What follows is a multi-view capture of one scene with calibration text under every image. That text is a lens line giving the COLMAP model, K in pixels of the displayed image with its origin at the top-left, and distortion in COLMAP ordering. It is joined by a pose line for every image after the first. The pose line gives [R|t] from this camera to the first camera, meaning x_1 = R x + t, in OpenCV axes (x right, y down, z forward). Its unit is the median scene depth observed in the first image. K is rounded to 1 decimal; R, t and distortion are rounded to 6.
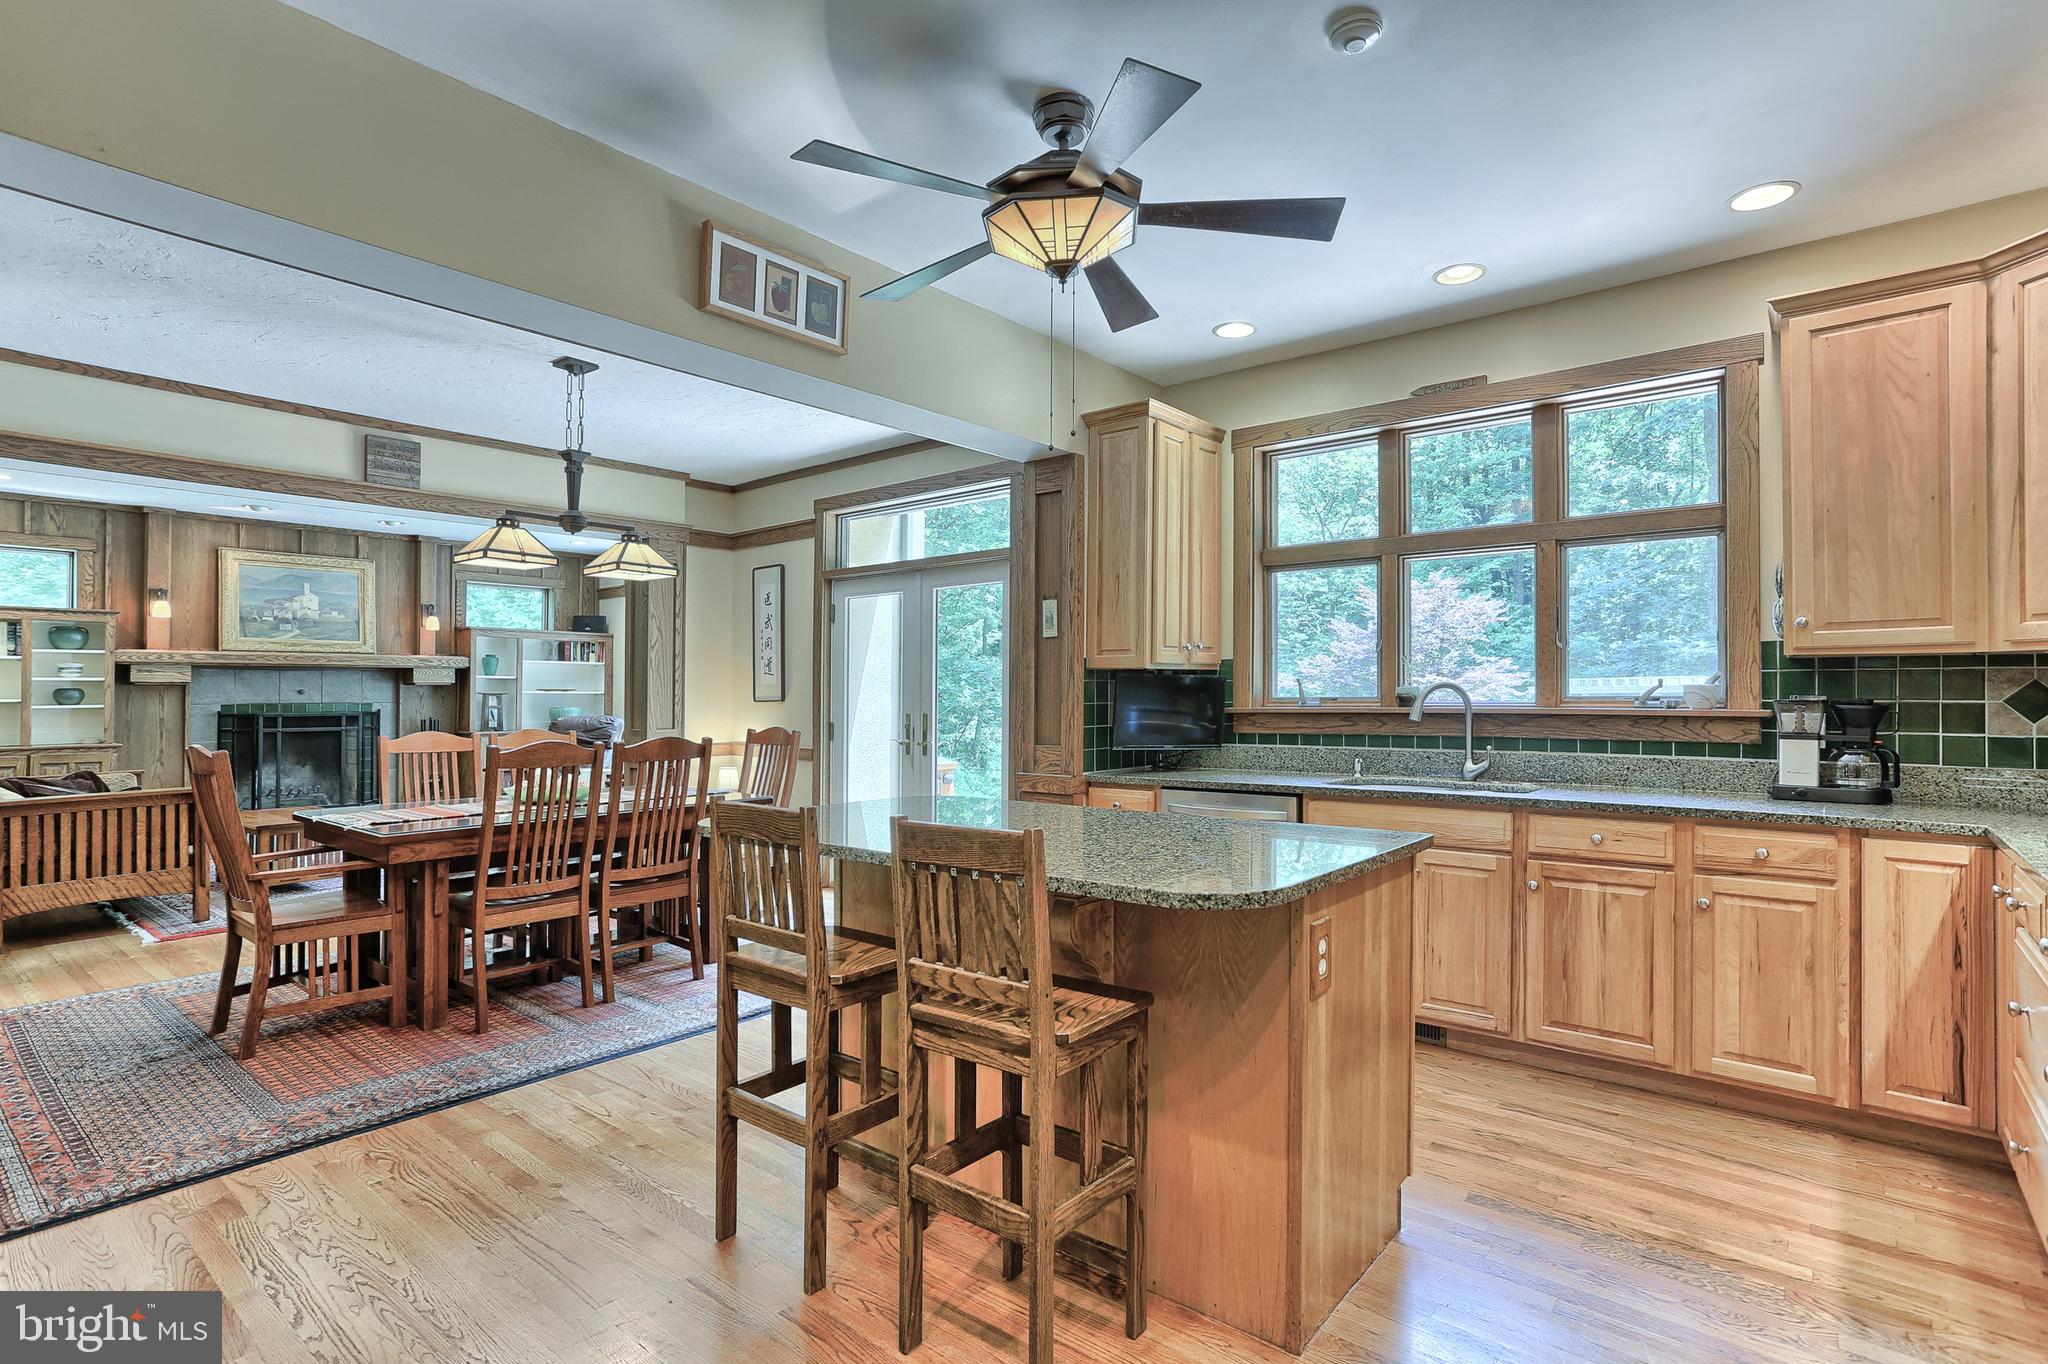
lens RADIAL K [[1017.1, 0, 1040.0], [0, 1017.1, 679.7], [0, 0, 1]] dist [0.013141, 0.000023]
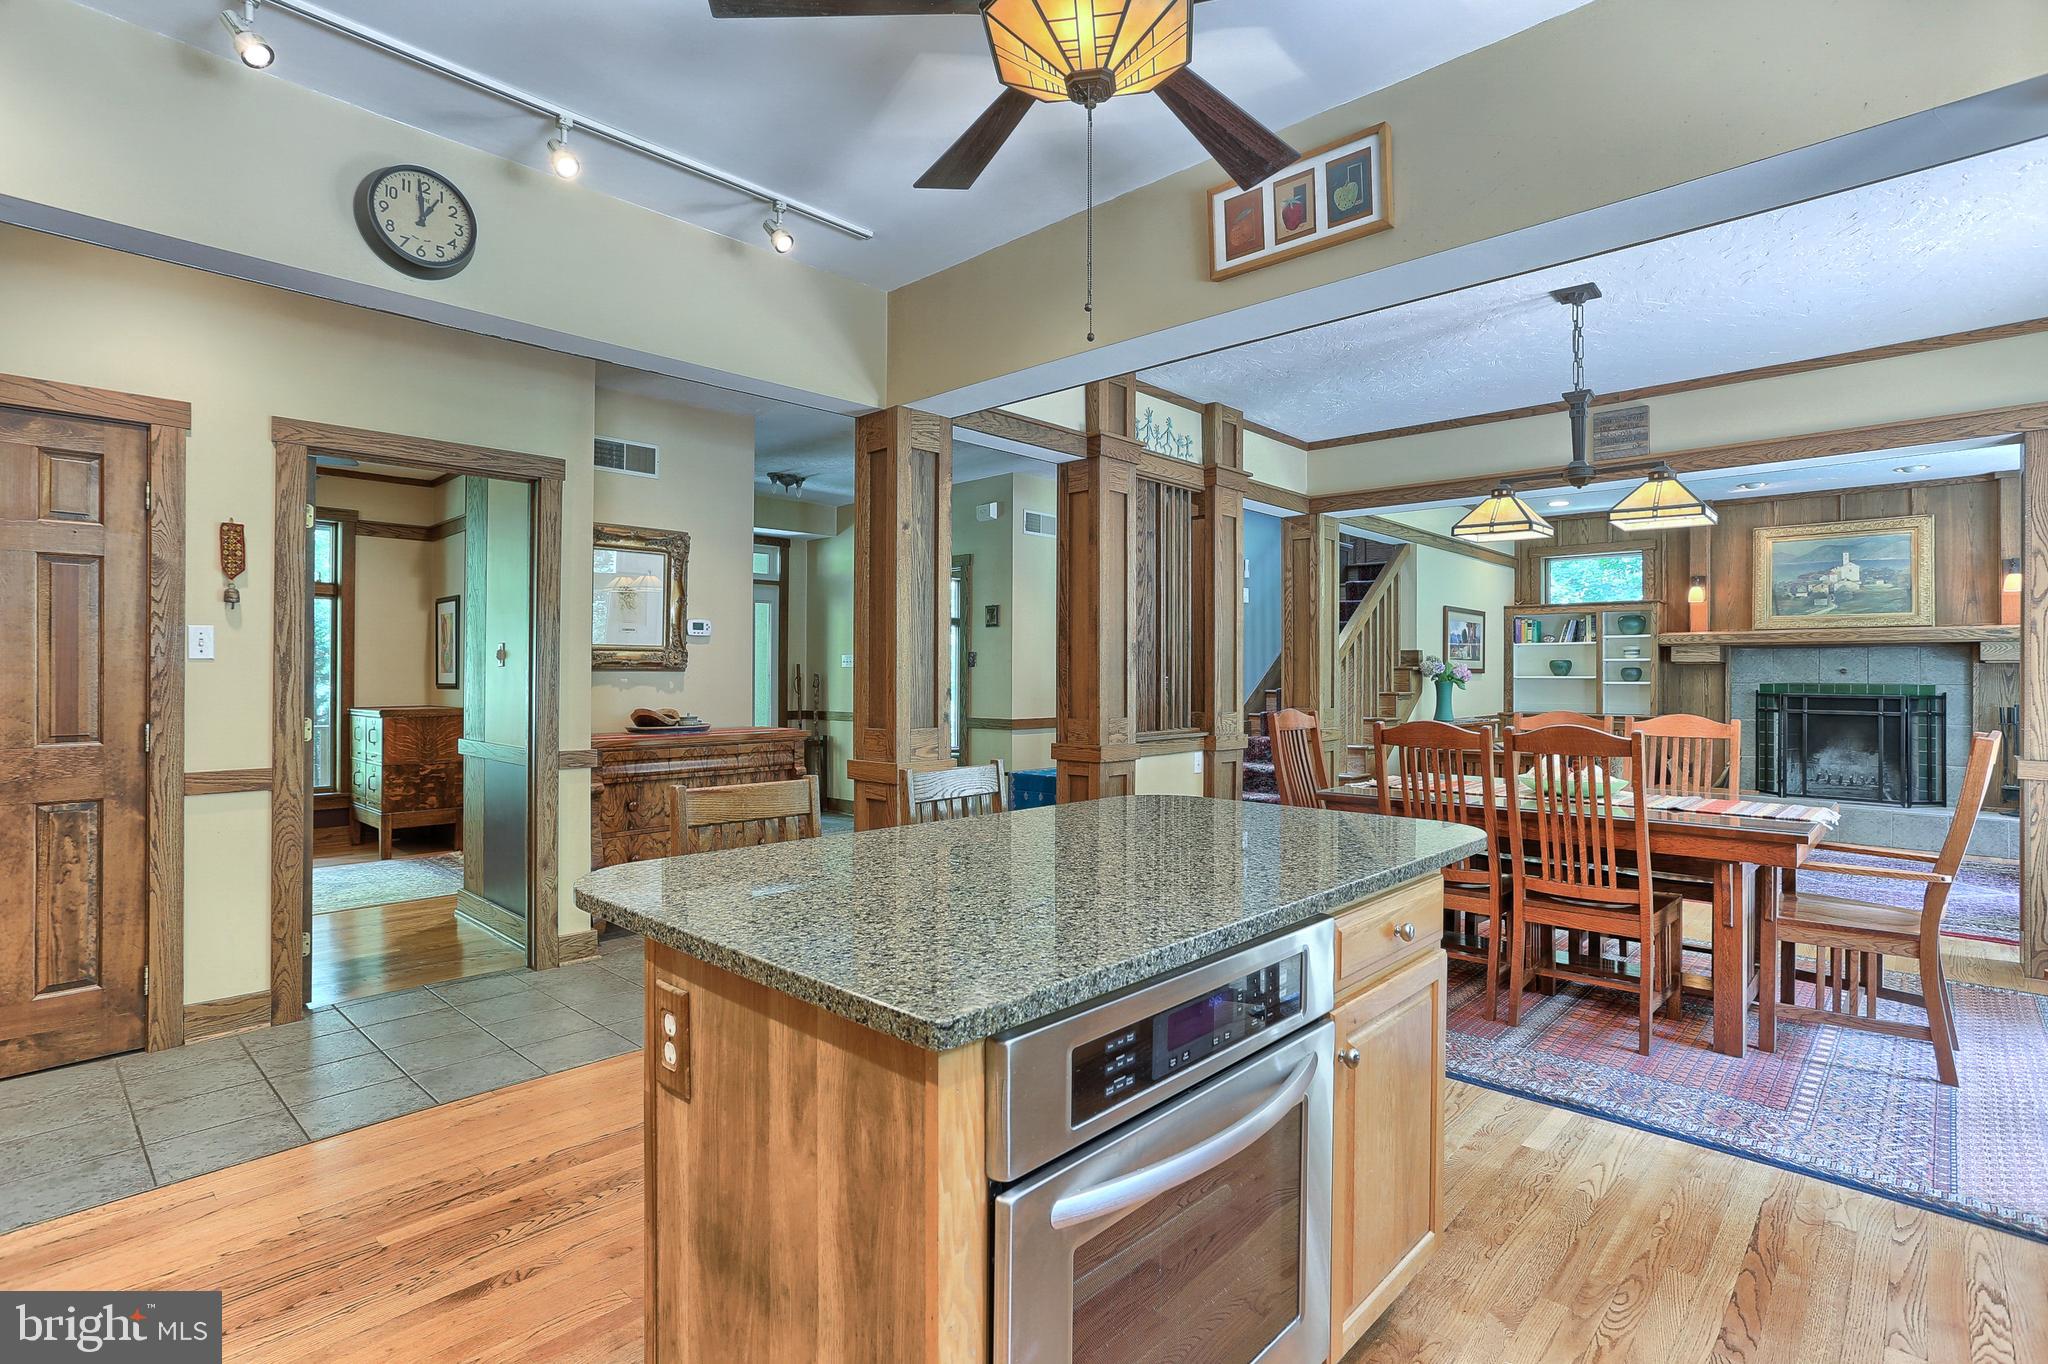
lens RADIAL K [[1017.1, 0, 1018.1], [0, 1017.1, 671.4], [0, 0, 1]] dist [0.013141, 0.000023]
pose [[-0.051121, 0.001582, -0.998691, 0.245020], [0.010376, 0.999946, 0.001053, 0.003598], [0.998639, -0.010309, -0.051134, 0.319291]]
